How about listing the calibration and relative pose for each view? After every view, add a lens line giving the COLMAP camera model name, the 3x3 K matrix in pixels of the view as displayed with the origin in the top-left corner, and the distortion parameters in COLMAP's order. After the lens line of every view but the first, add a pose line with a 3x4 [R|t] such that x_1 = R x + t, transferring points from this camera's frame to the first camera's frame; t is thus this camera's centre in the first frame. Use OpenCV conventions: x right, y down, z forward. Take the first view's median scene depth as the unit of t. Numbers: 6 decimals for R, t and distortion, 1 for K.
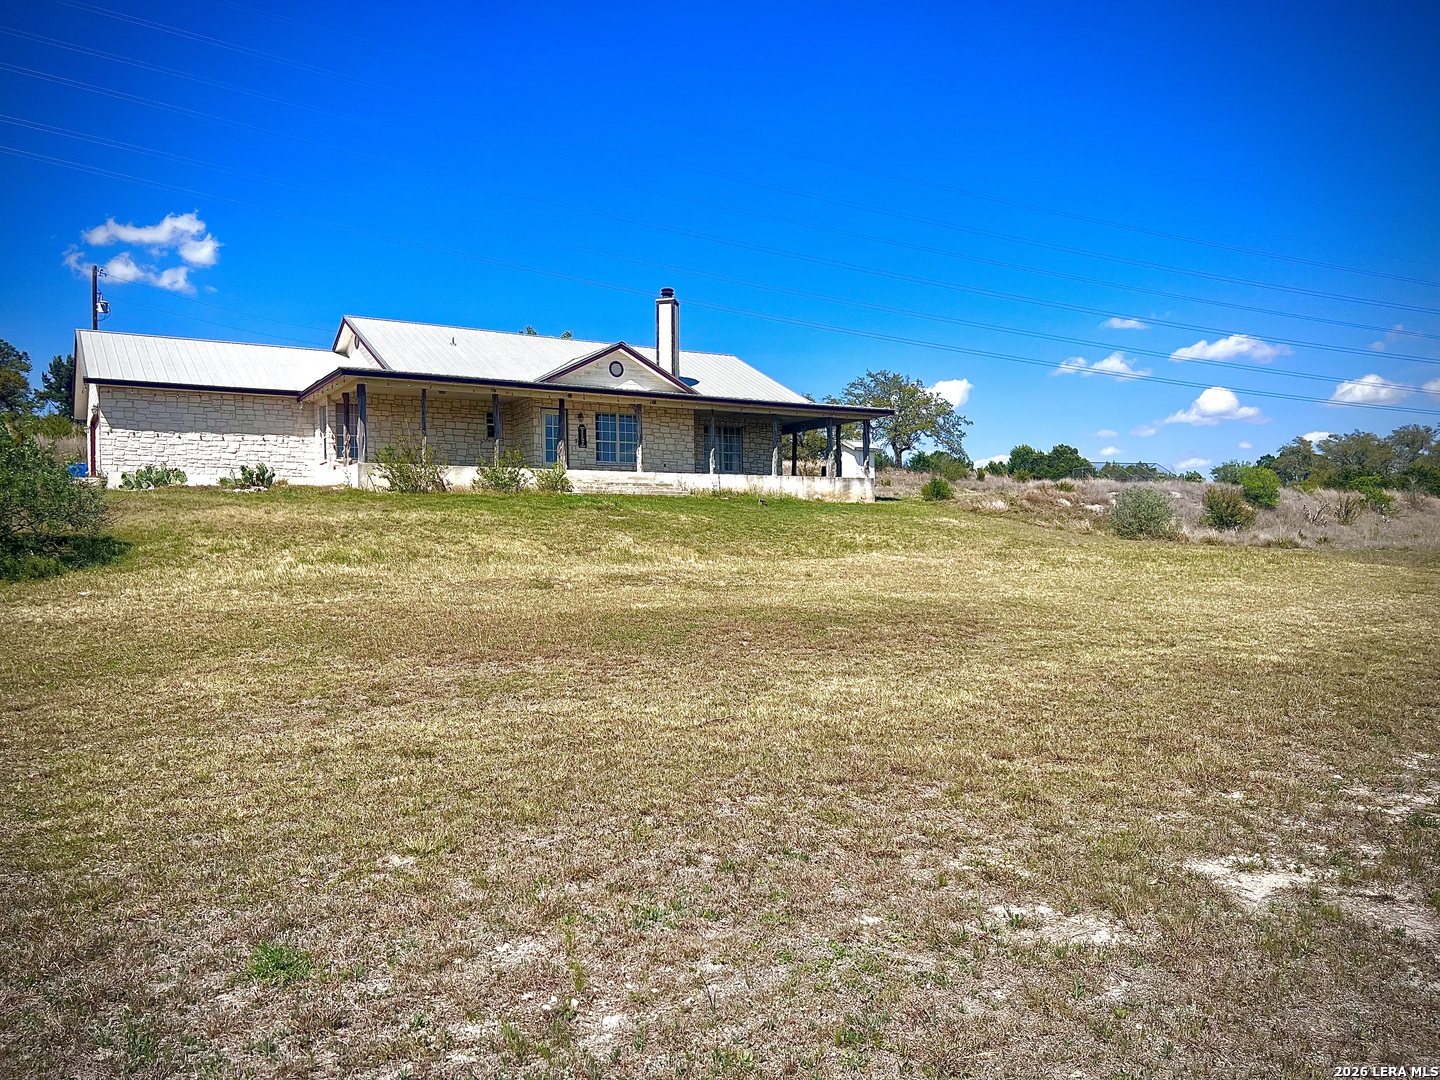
lens RADIAL K [[1086.6, 0, 720.6], [0, 1086.6, 540.4], [0, 0, 1]] dist [0.061704, -0.077137]
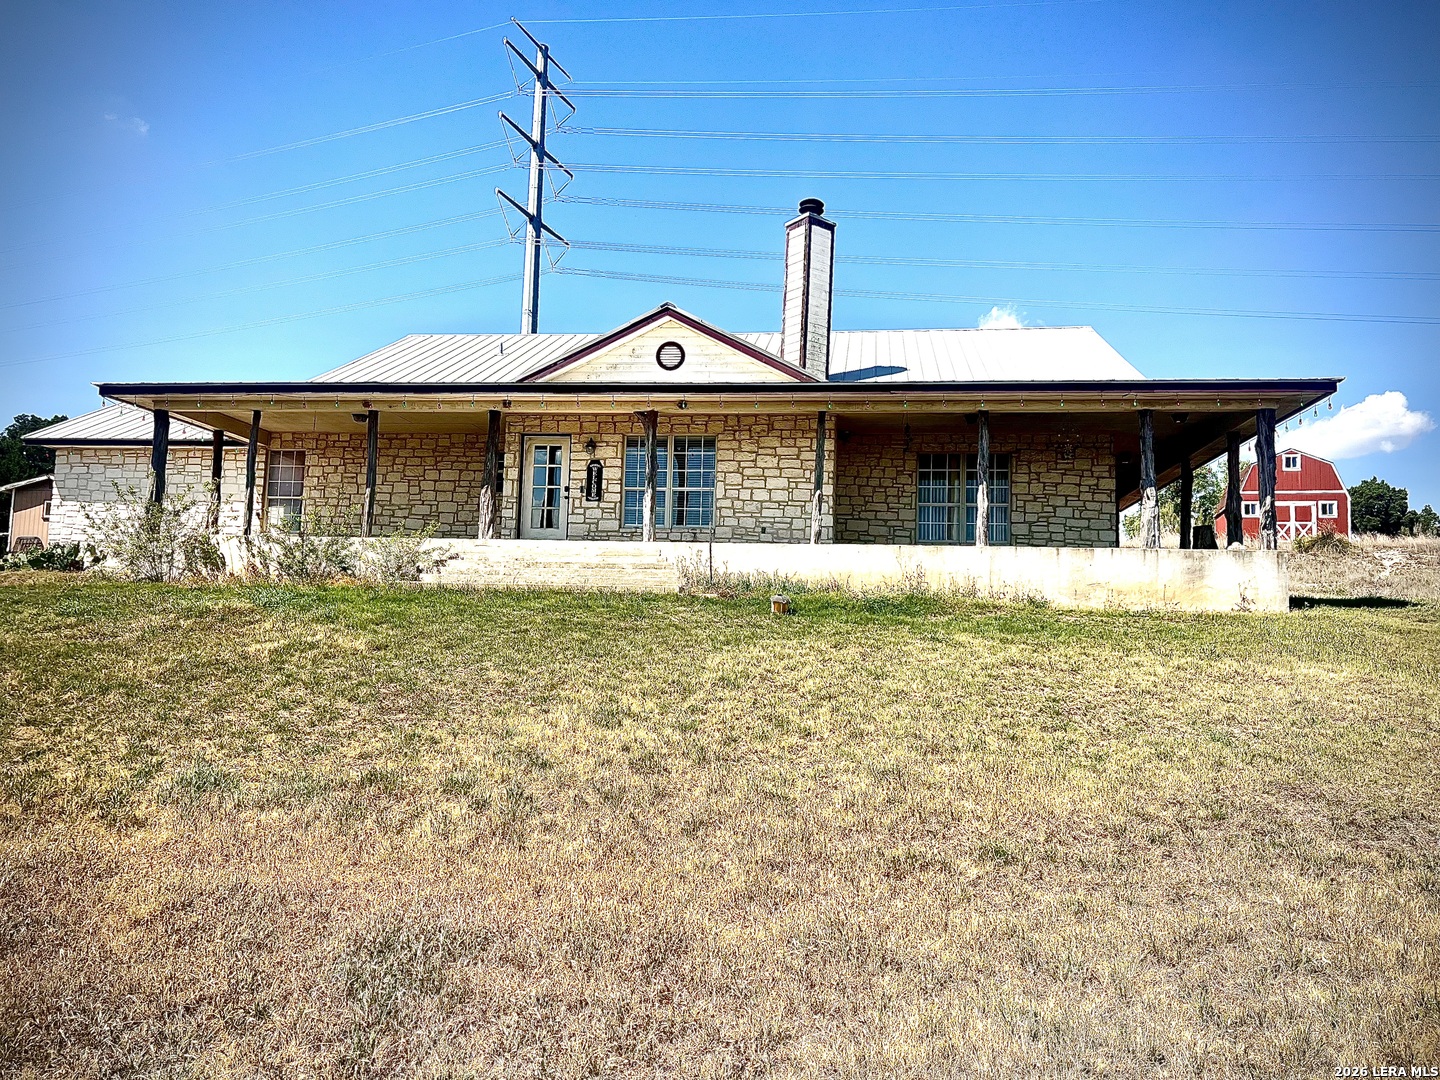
lens RADIAL K [[1086.6, 0, 720.7], [0, 1086.6, 540.4], [0, 0, 1]] dist [0.061704, -0.077137]
pose [[0.779089, -0.022369, -0.626514, 0.267675], [-0.025342, 0.997423, -0.067126, -0.029602], [0.626401, 0.068174, 0.776514, 0.608957]]
